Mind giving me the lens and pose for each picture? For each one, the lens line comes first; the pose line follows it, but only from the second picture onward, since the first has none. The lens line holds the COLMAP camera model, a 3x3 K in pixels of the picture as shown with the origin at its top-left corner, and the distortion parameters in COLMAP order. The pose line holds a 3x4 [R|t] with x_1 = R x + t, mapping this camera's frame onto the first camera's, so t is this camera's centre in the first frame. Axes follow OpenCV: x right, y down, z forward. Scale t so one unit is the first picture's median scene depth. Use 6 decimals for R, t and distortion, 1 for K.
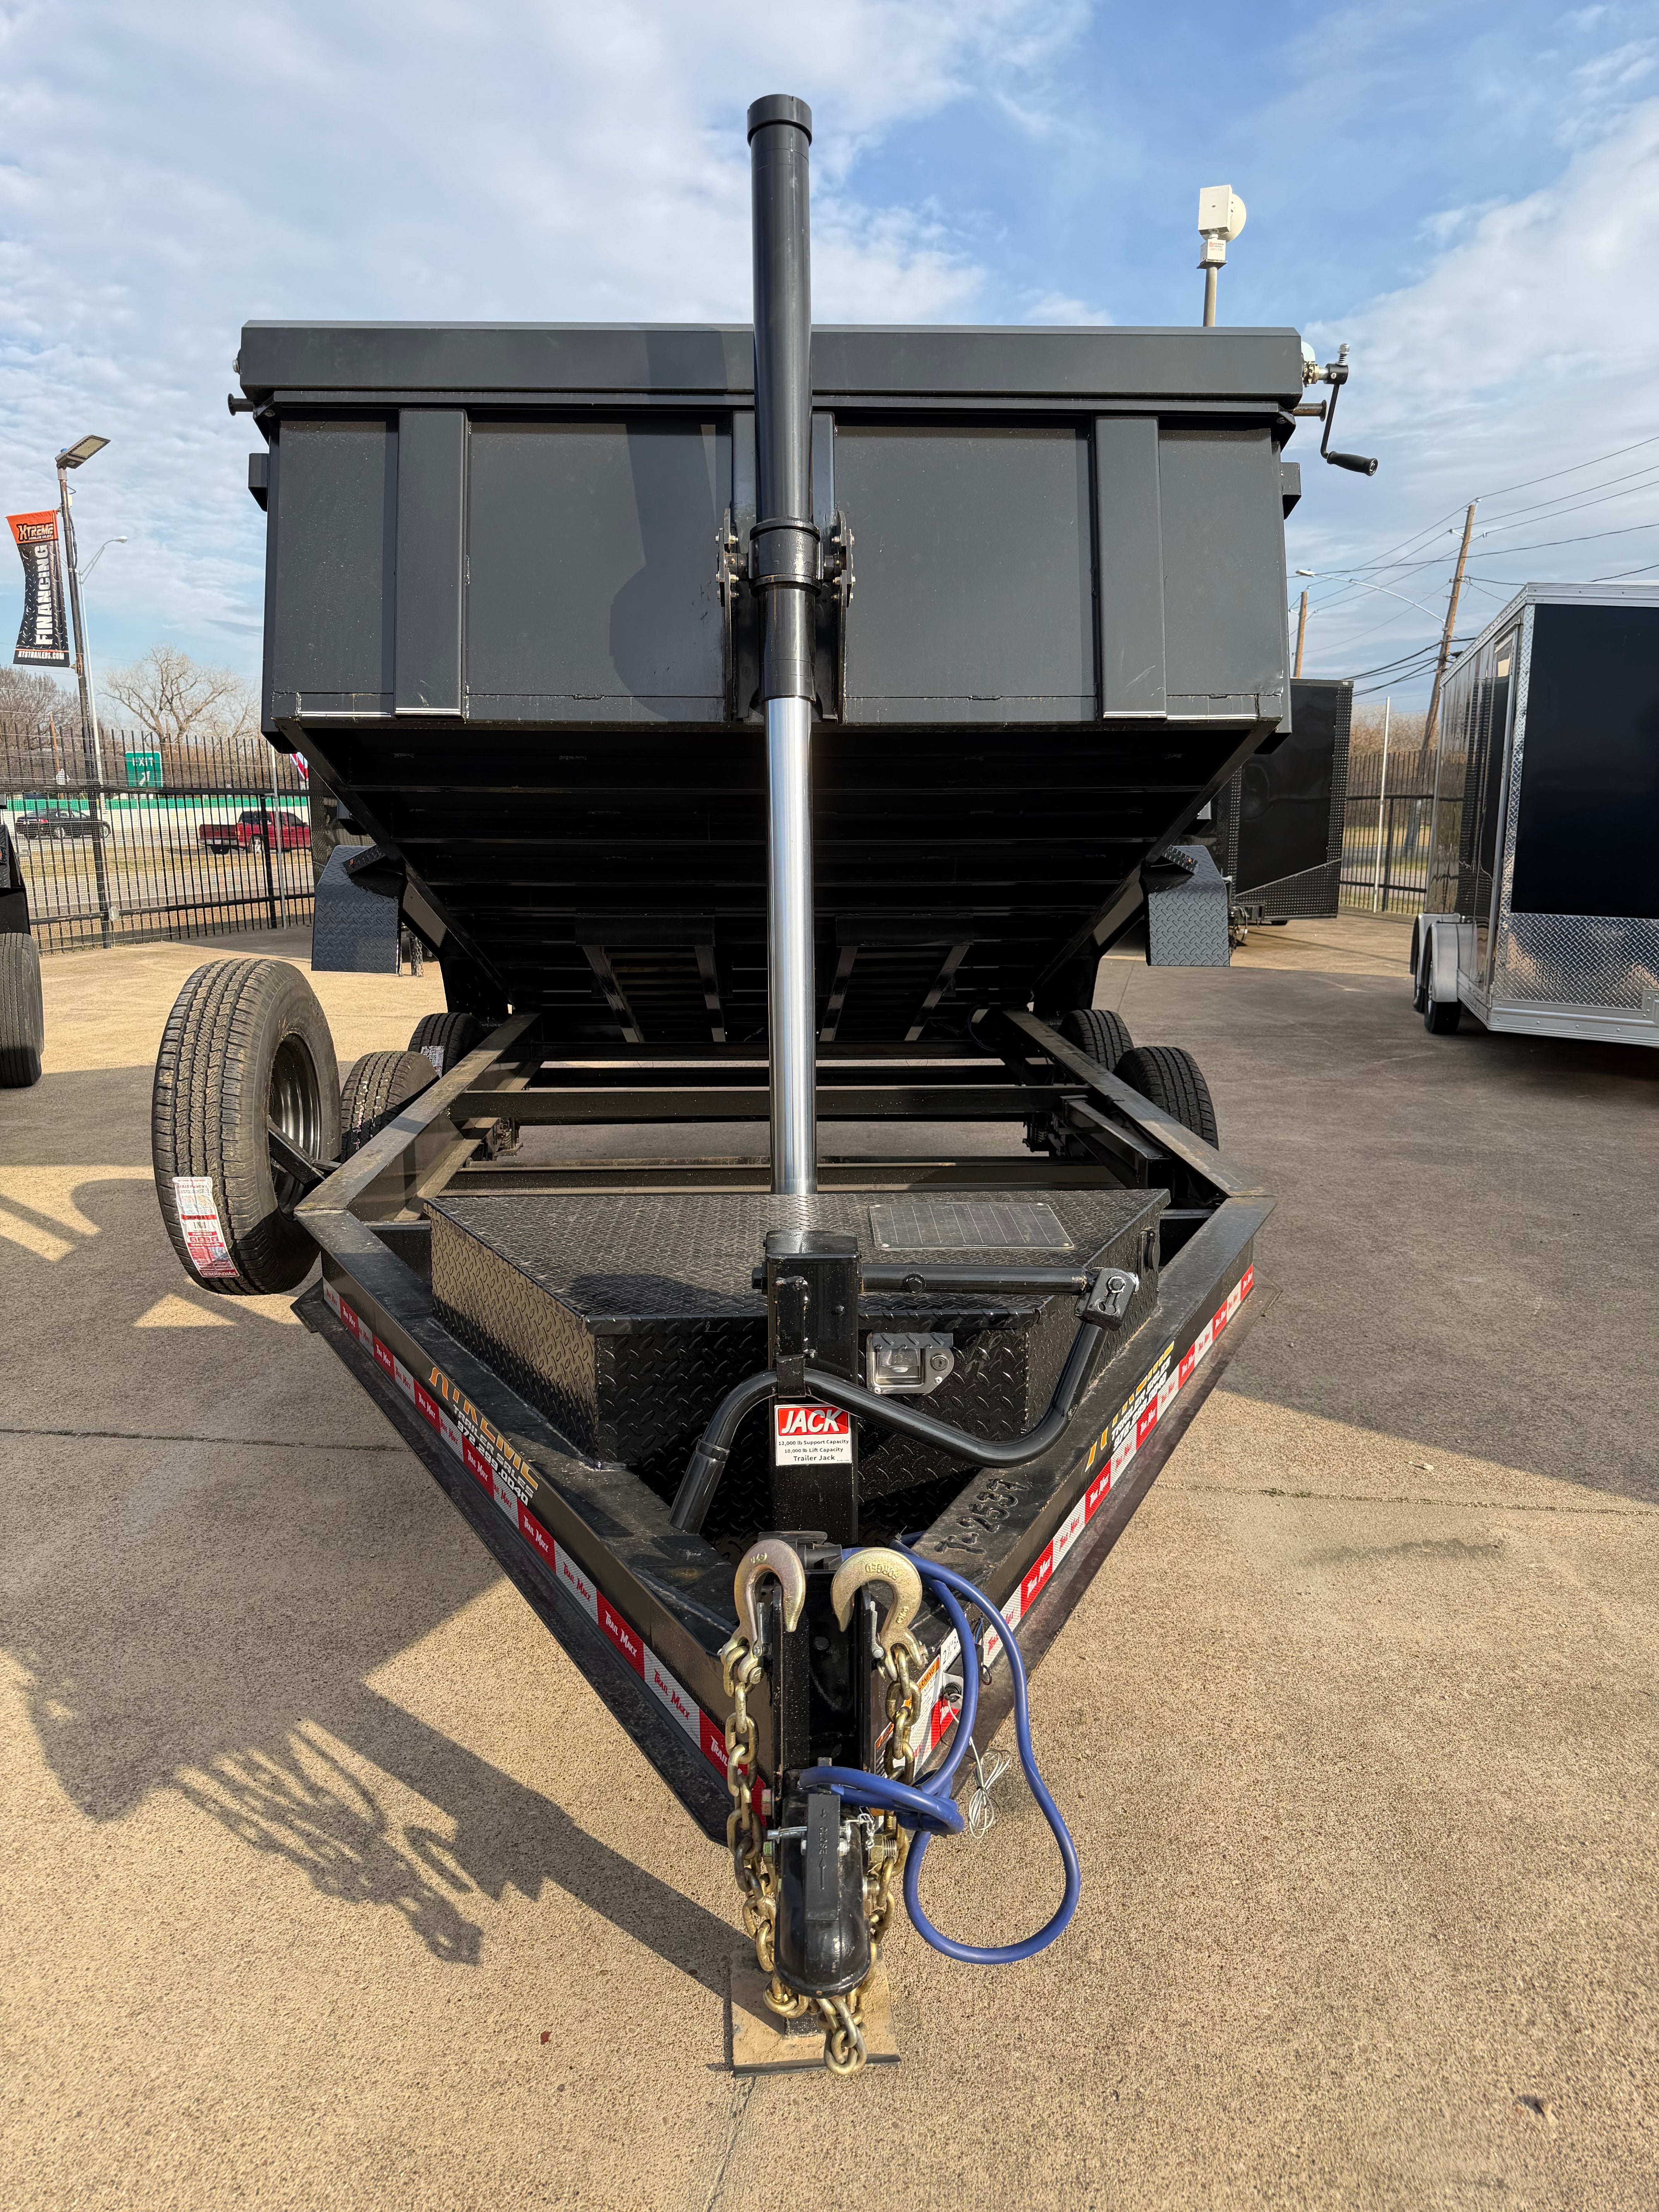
lens RADIAL K [[1560.0, 0, 871.5], [0, 1560.0, 1160.5], [0, 0, 1]] dist [0.008642, 0.002027]
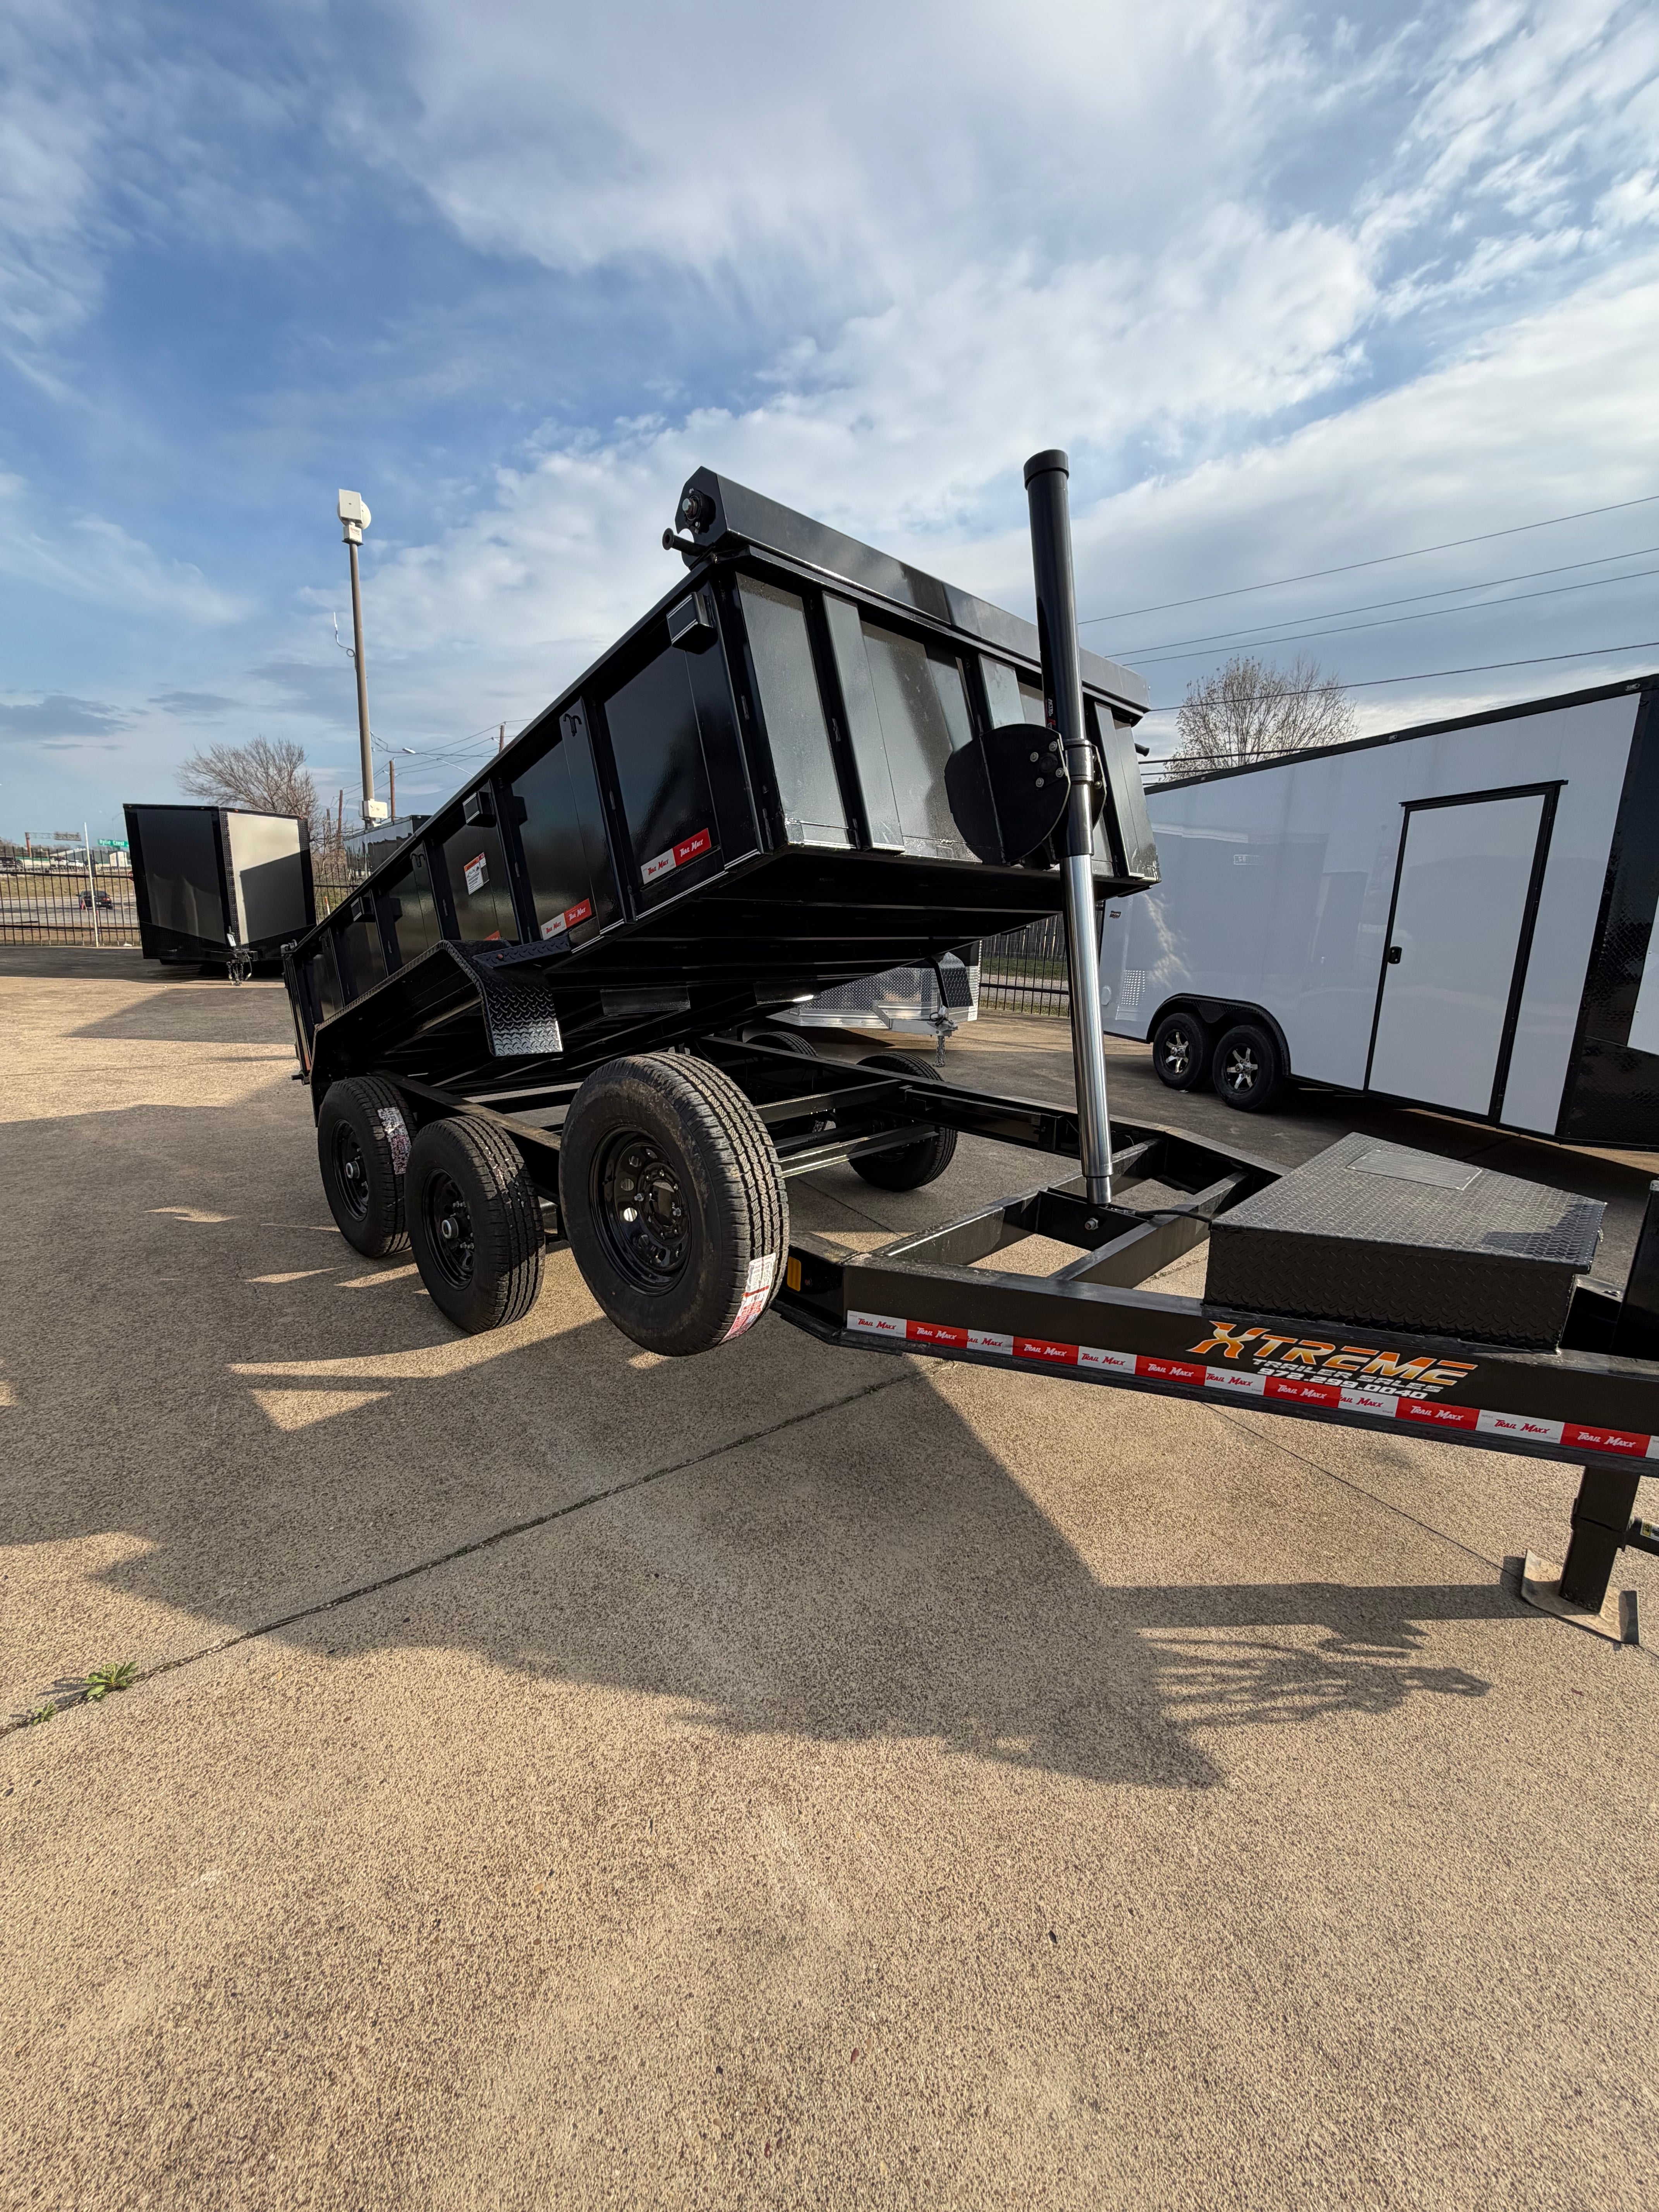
lens RADIAL K [[872.2, 0, 829.5], [0, 872.2, 1106.0], [0, 0, 1]] dist [0.000426, 0.000071]
pose [[0.720481, -0.131082, 0.680974, -0.865009], [0.120581, 0.990694, 0.063124, -0.134201], [-0.682911, 0.036633, 0.729582, 0.552024]]
